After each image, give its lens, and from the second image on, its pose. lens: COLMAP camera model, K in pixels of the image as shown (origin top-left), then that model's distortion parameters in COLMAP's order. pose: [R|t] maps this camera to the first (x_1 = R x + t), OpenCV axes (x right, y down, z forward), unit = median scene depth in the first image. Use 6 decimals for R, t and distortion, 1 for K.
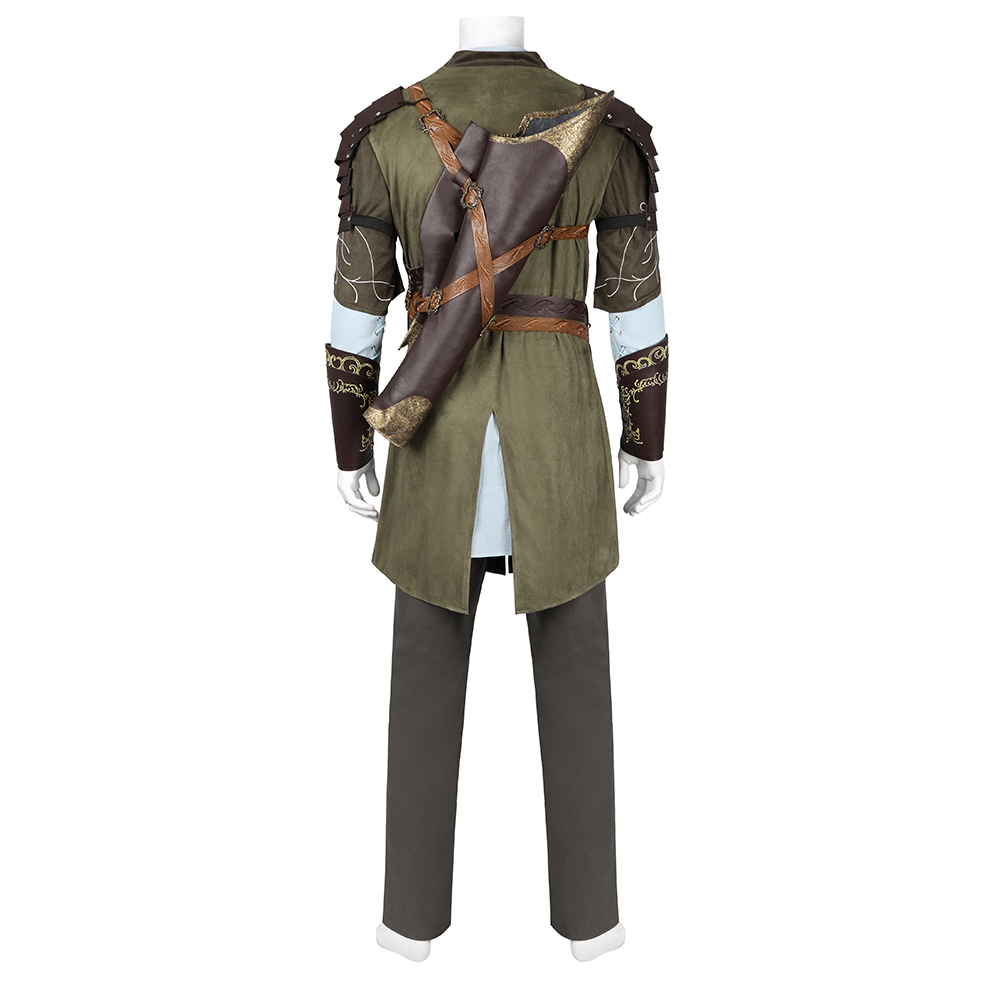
lens RADIAL K [[1185.3, 0, 500.0], [0, 1185.3, 500.0], [0, 0, 1]] dist [-0.145263, 0.009245]
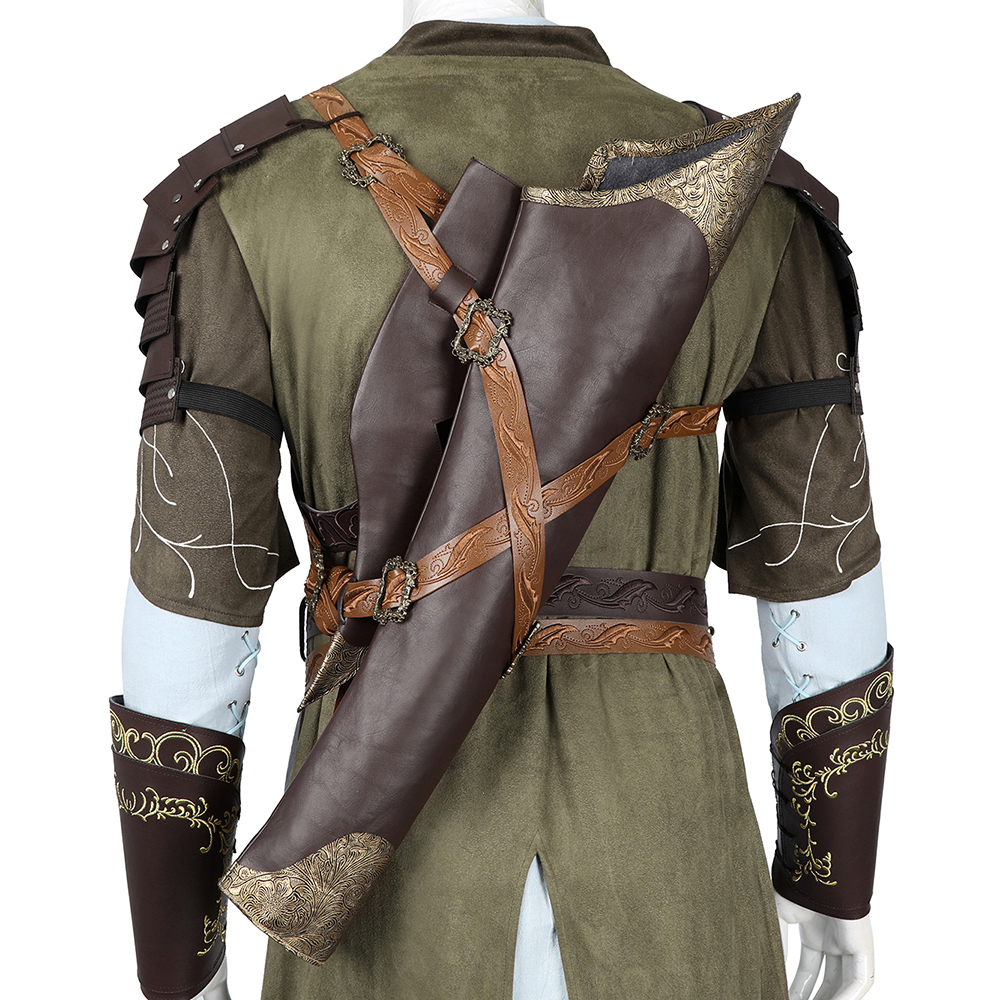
lens RADIAL K [[1440.7, 0, 500.0], [0, 1440.7, 500.0], [0, 0, 1]] dist [-0.216409, 0.807943]
pose [[0.986186, -0.021045, 0.164301, -0.097011], [0.053019, 0.979818, -0.192730, -0.100066], [-0.156929, 0.198779, 0.967399, 0.501582]]
